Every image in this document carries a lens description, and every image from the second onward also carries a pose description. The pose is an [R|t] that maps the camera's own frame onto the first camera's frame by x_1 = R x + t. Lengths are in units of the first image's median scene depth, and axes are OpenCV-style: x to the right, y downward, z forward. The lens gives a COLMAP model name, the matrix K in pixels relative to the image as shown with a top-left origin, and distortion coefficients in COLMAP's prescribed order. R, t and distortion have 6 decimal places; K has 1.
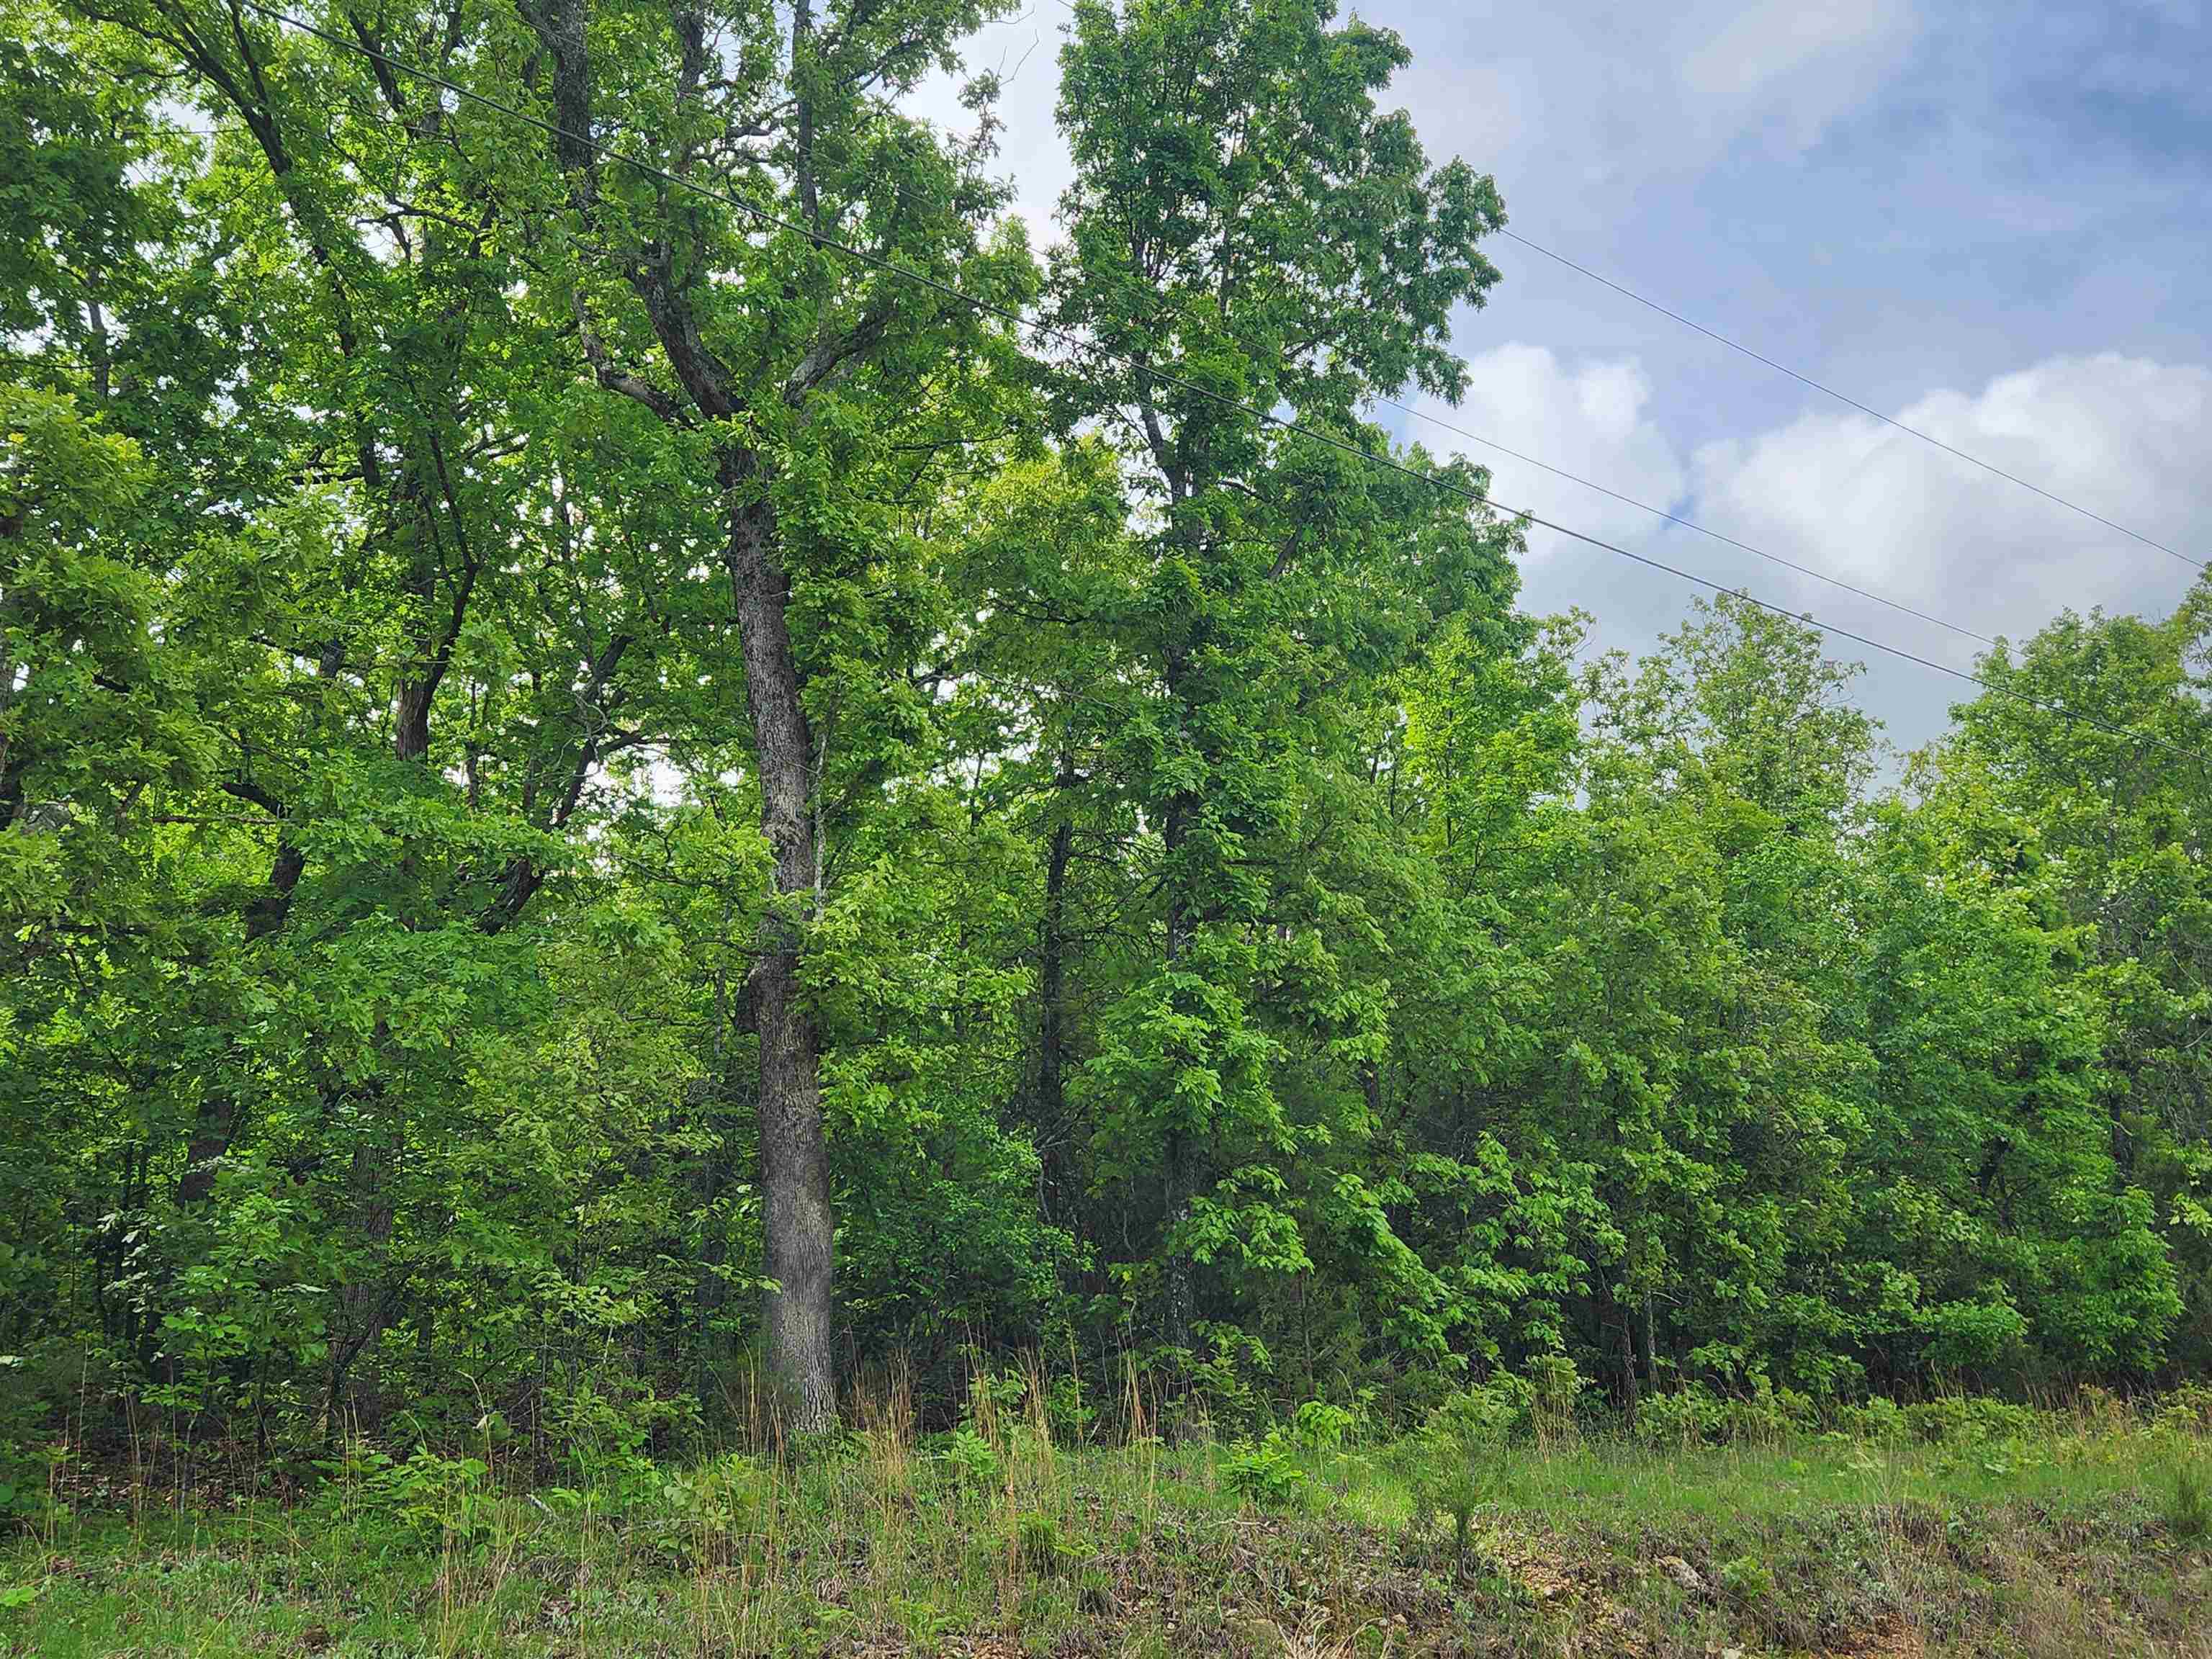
lens RADIAL K [[2226.2, 0, 1103.4], [0, 2226.2, 843.9], [0, 0, 1]] dist [0.106211, -0.134009]
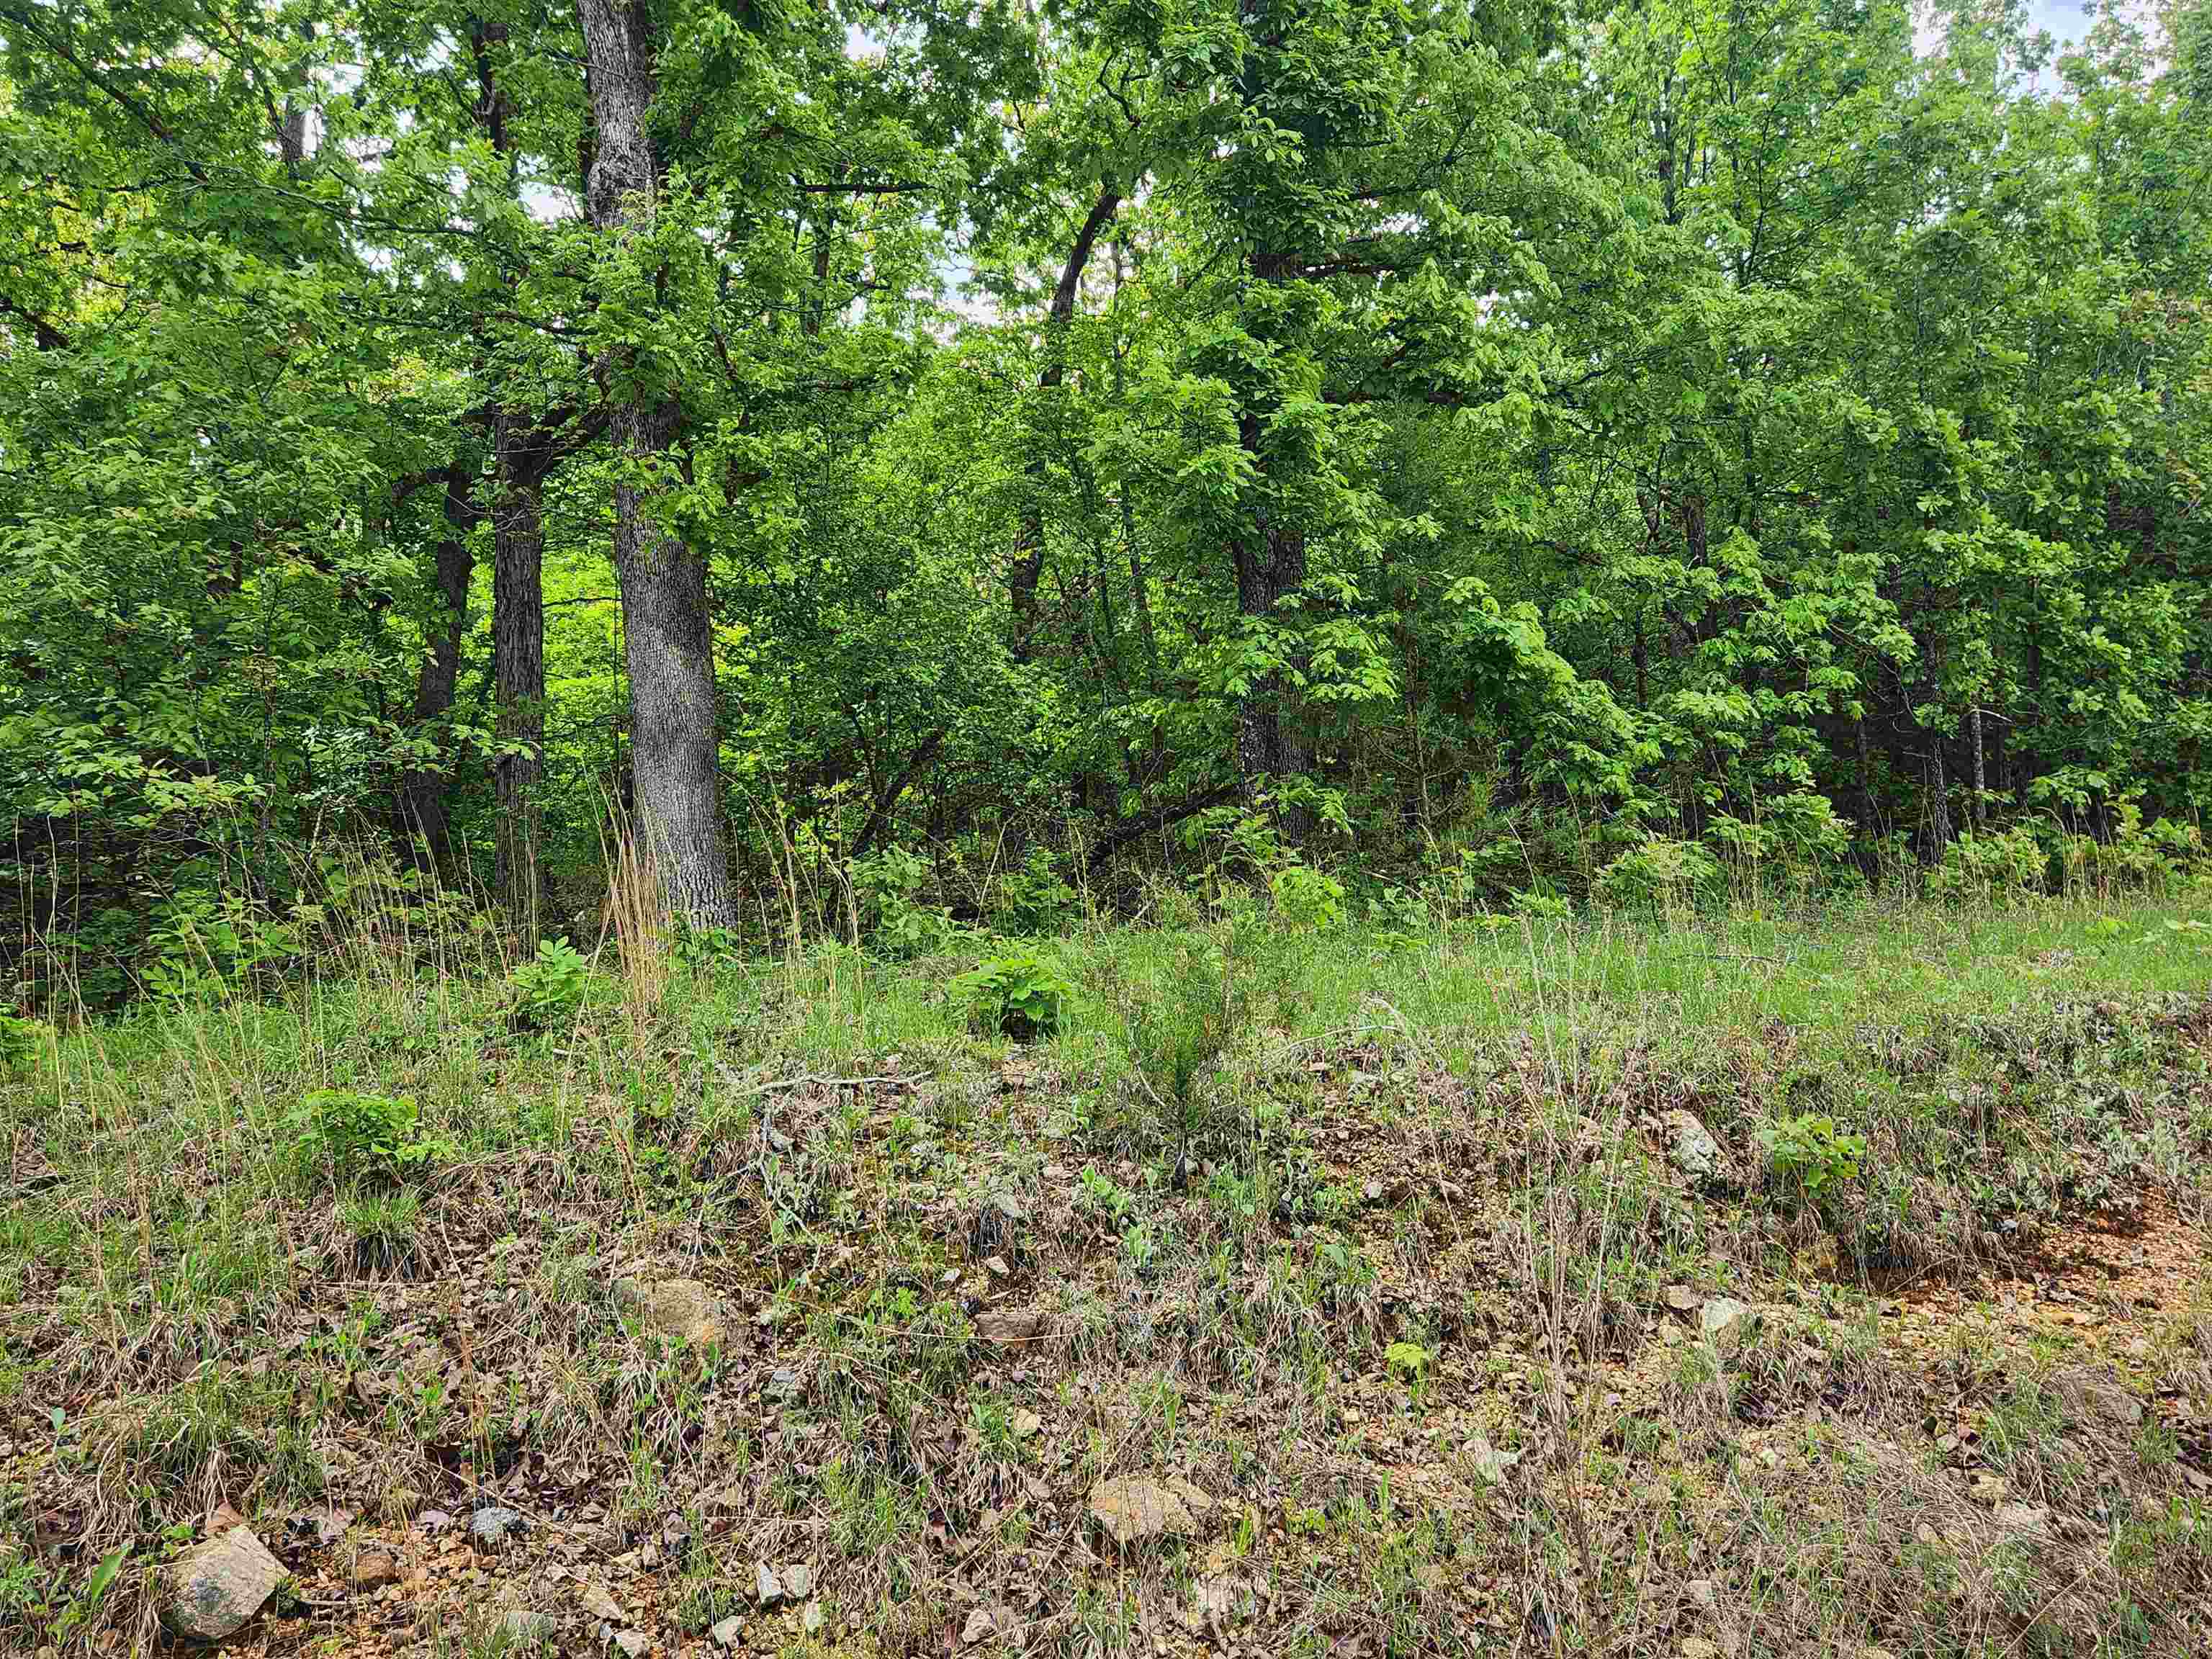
lens RADIAL K [[1773.8, 0, 1110.9], [0, 1773.8, 805.2], [0, 0, 1]] dist [0.074774, -0.085811]
pose [[0.951463, -0.047495, -0.304076, 0.153230], [0.108317, 0.976484, 0.186406, 0.085865], [0.288072, -0.210295, 0.934233, 0.334601]]
